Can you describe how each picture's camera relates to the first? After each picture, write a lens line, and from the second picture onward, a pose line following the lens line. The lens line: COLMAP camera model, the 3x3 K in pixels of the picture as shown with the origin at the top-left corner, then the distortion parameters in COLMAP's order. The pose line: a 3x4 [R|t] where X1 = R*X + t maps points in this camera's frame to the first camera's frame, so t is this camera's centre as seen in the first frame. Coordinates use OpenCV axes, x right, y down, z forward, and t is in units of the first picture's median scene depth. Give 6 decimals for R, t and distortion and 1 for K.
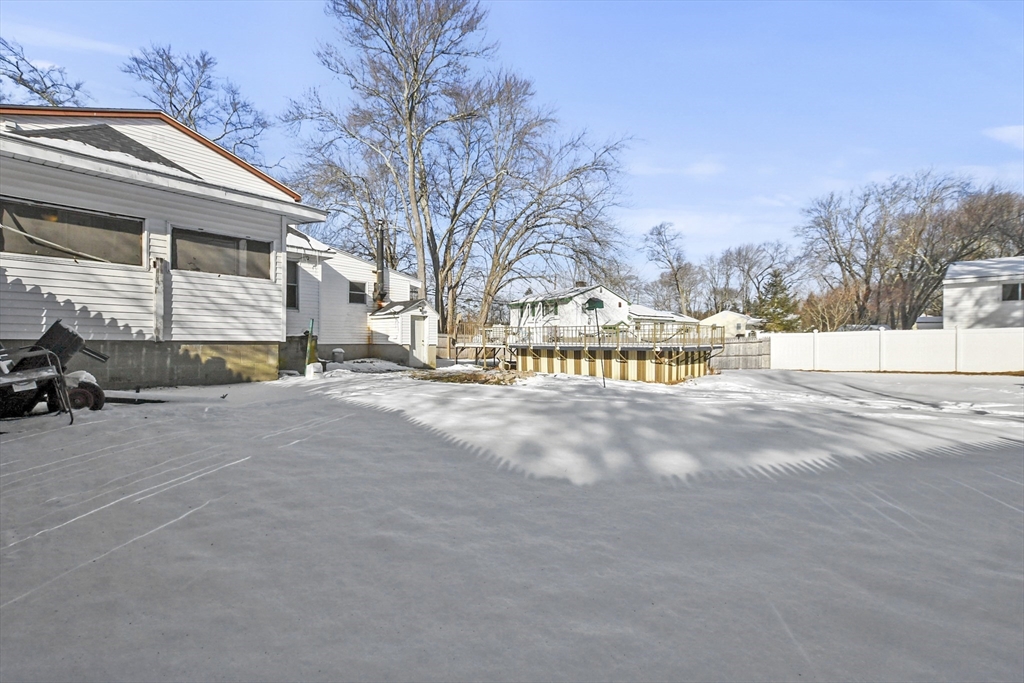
lens RADIAL K [[449.9, 0, 512.0], [0, 449.9, 341.5], [0, 0, 1]] dist [-0.003010, 0.000087]
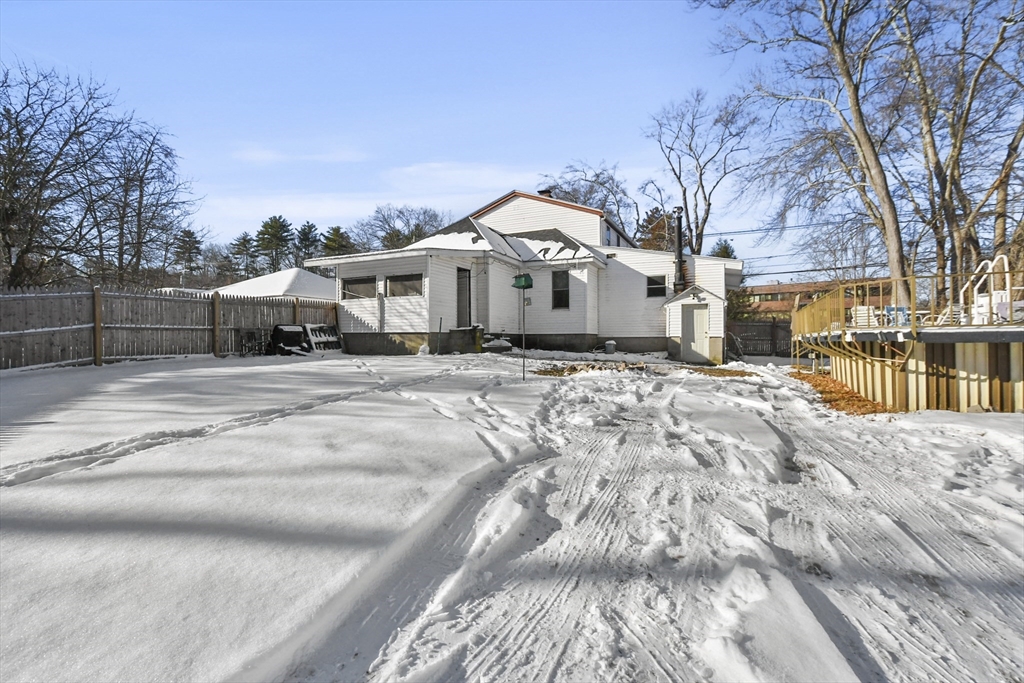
lens RADIAL K [[449.9, 0, 512.0], [0, 449.9, 341.5], [0, 0, 1]] dist [-0.003010, 0.000087]
pose [[0.248110, -0.000149, -0.968732, 1.214782], [-0.000021, 1.000000, -0.000159, 0.035336], [0.968732, 0.000059, 0.248110, 0.940172]]
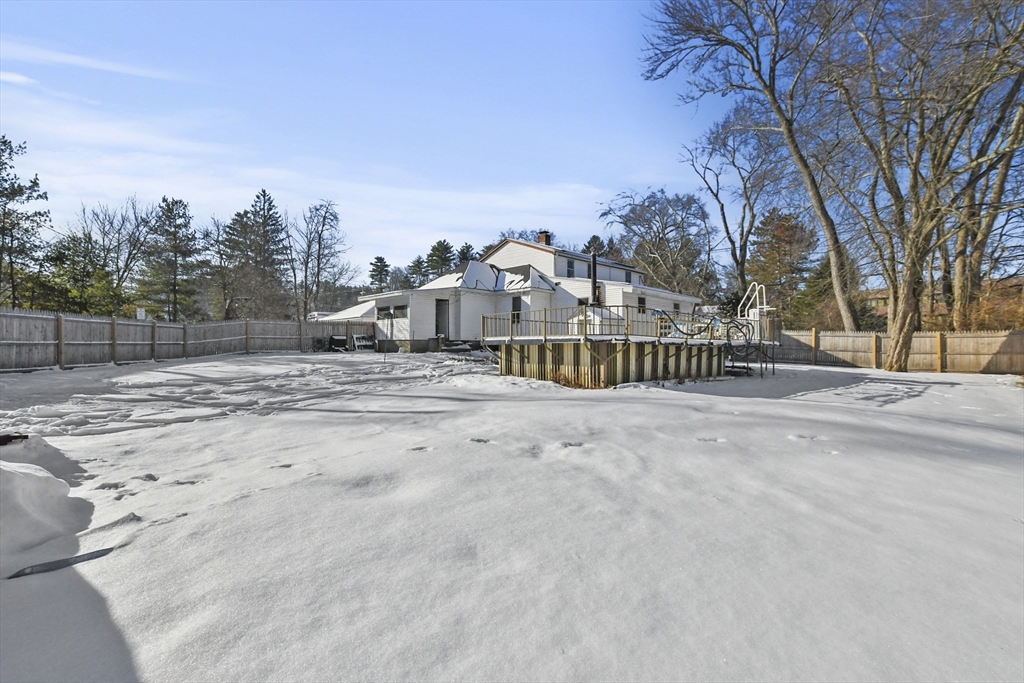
lens RADIAL K [[449.9, 0, 512.0], [0, 449.9, 341.5], [0, 0, 1]] dist [-0.003010, 0.000087]
pose [[-0.108140, -0.013716, -0.994041, 2.275441], [-0.006982, 0.999891, -0.013037, 0.044905], [0.994111, 0.005531, -0.108224, 2.027320]]
